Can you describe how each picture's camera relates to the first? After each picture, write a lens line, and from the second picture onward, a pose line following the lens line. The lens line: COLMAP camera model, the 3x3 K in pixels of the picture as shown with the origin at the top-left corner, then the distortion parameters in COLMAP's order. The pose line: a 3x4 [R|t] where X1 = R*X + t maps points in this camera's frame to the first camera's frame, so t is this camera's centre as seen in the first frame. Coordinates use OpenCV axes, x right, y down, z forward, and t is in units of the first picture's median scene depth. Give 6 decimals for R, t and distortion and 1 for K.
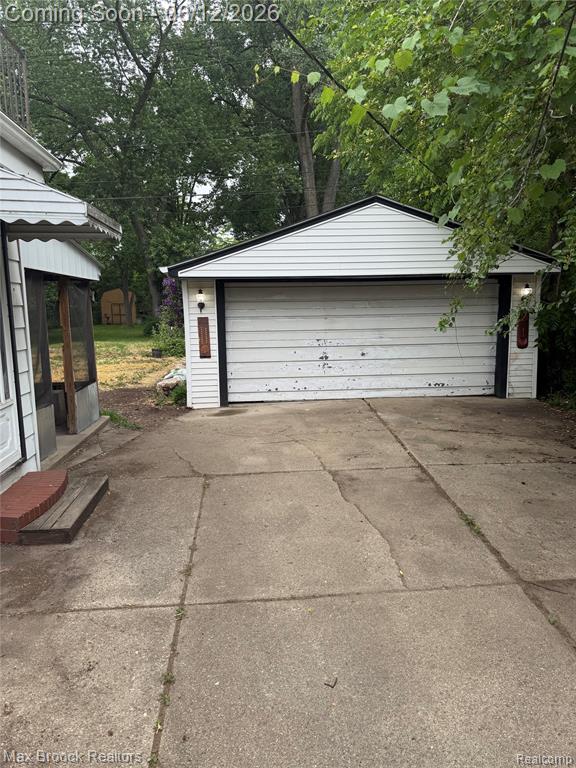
lens RADIAL K [[536.1, 0, 288.0], [0, 536.1, 384.0], [0, 0, 1]] dist [0.063324, -0.086544]
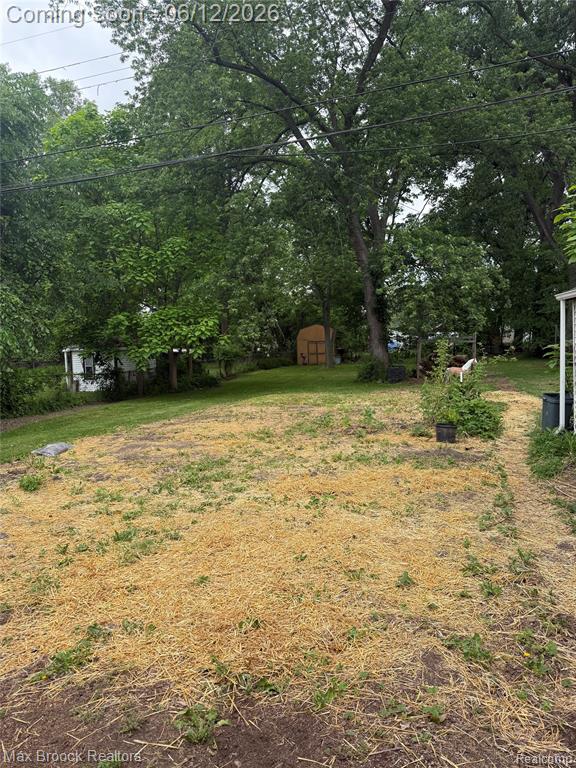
lens RADIAL K [[536.1, 0, 288.0], [0, 536.1, 384.0], [0, 0, 1]] dist [0.063324, -0.086544]
pose [[0.947947, -0.008223, -0.318321, -0.067067], [-0.013619, 0.997705, -0.066328, -0.017725], [0.318136, 0.067211, 0.945660, 0.140211]]
